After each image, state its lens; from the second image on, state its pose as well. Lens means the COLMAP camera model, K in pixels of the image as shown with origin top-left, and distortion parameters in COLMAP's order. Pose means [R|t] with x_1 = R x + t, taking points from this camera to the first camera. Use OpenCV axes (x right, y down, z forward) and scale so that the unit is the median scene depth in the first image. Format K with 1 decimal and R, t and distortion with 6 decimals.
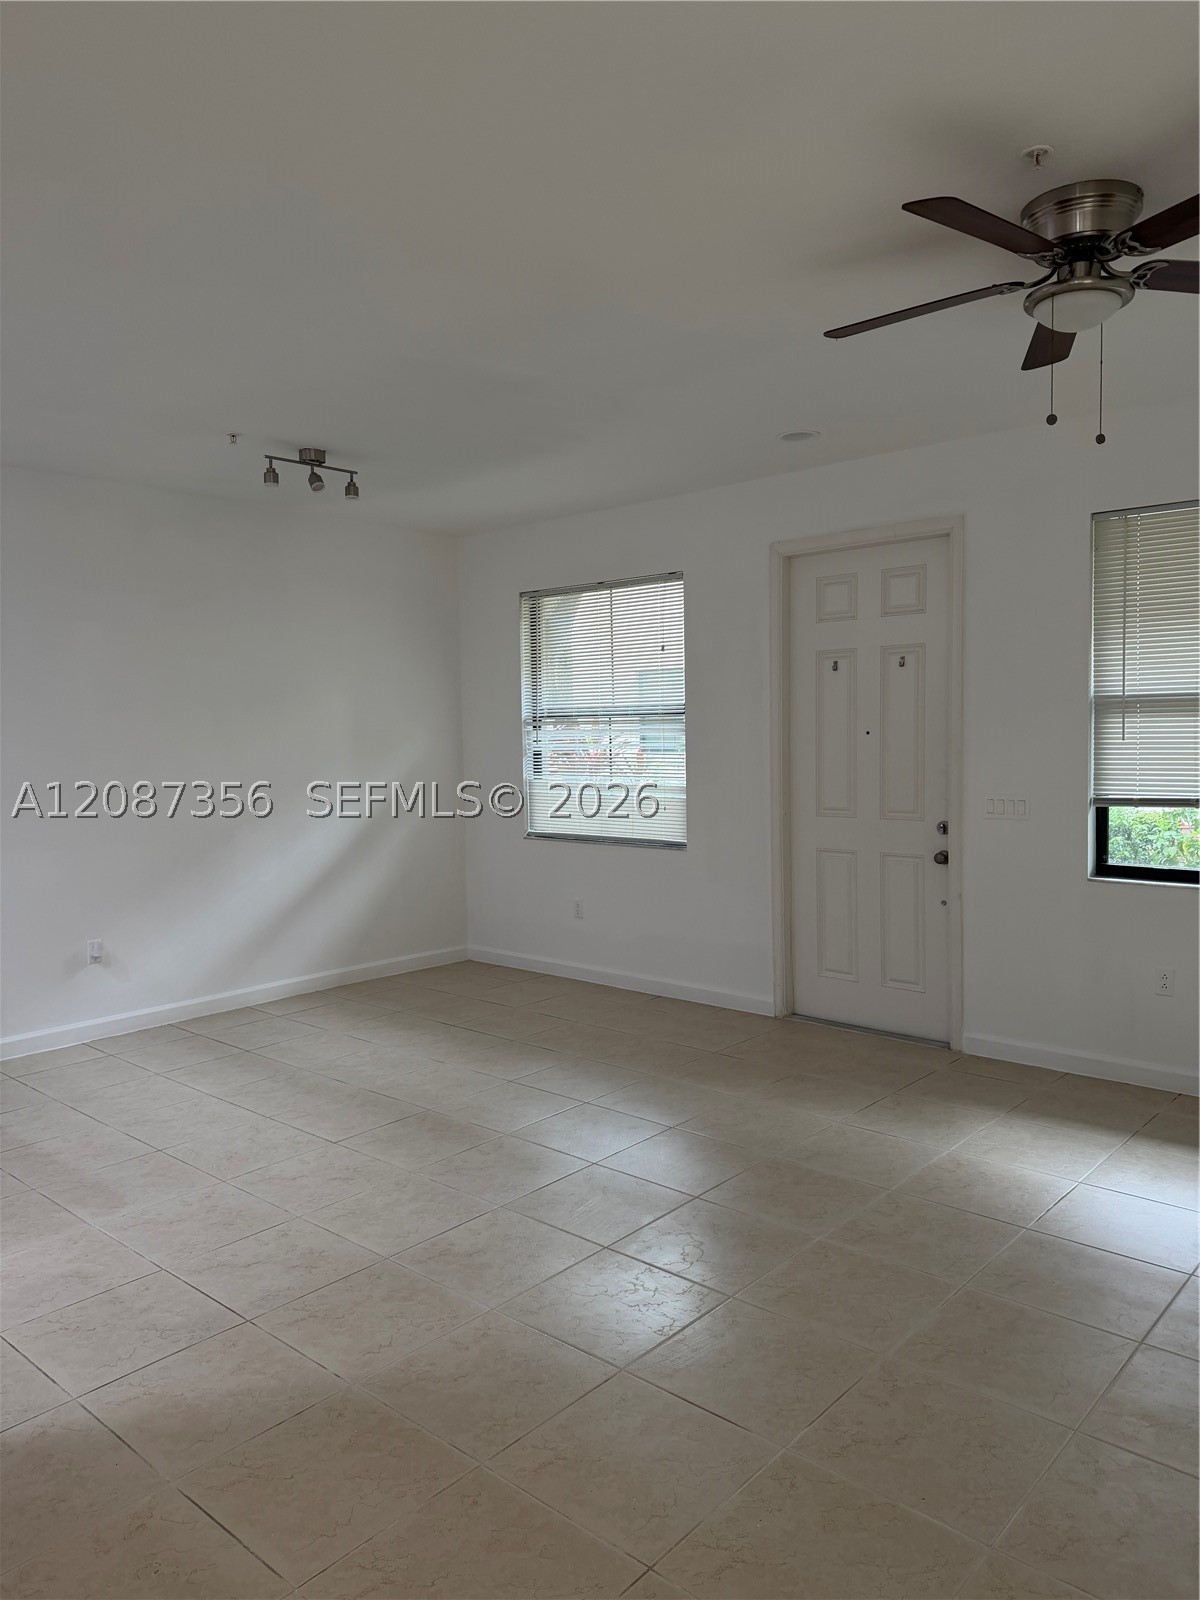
lens RADIAL K [[1112.4, 0, 600.0], [0, 1112.4, 800.0], [0, 0, 1]] dist [0.088489, -0.130857]
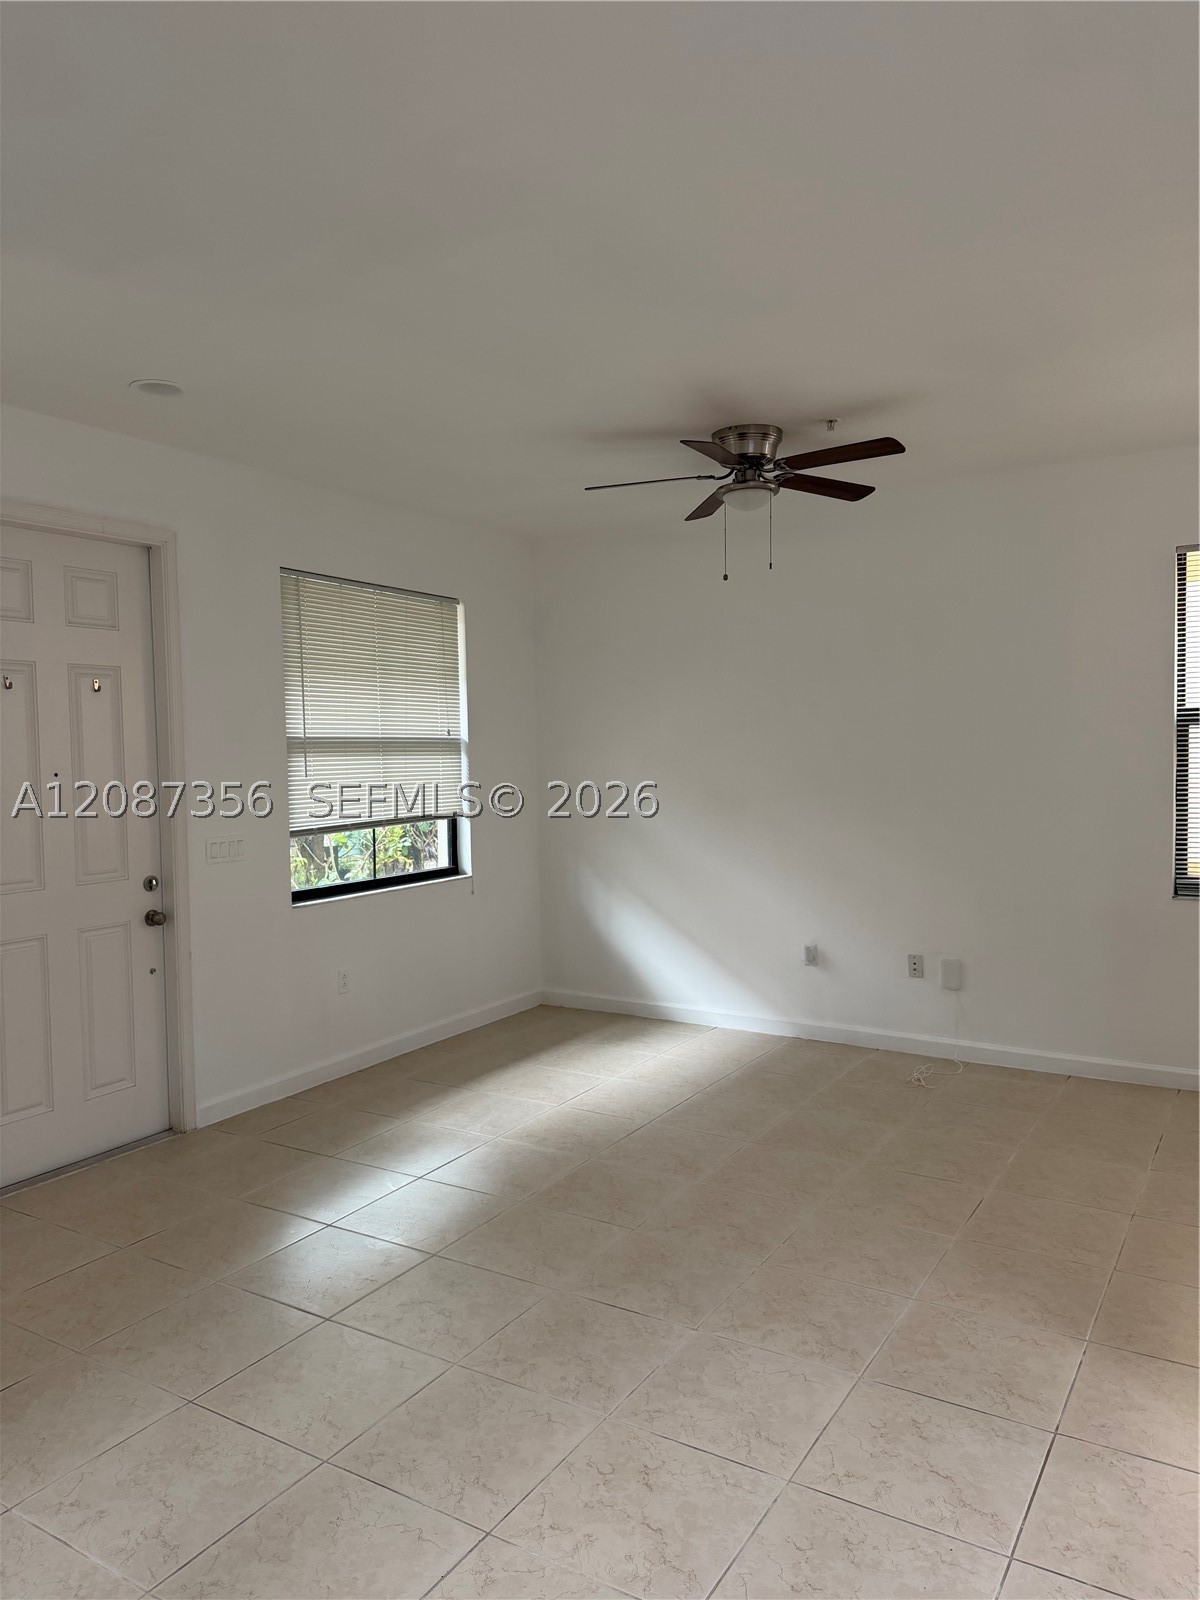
lens RADIAL K [[1131.7, 0, 596.9], [0, 1131.7, 796.3], [0, 0, 1]] dist [0.107507, -0.099973]
pose [[-0.164829, -0.023317, 0.986046, -0.690987], [0.083993, 0.995757, 0.037587, -0.051795], [-0.982739, 0.089017, -0.162171, 0.894362]]
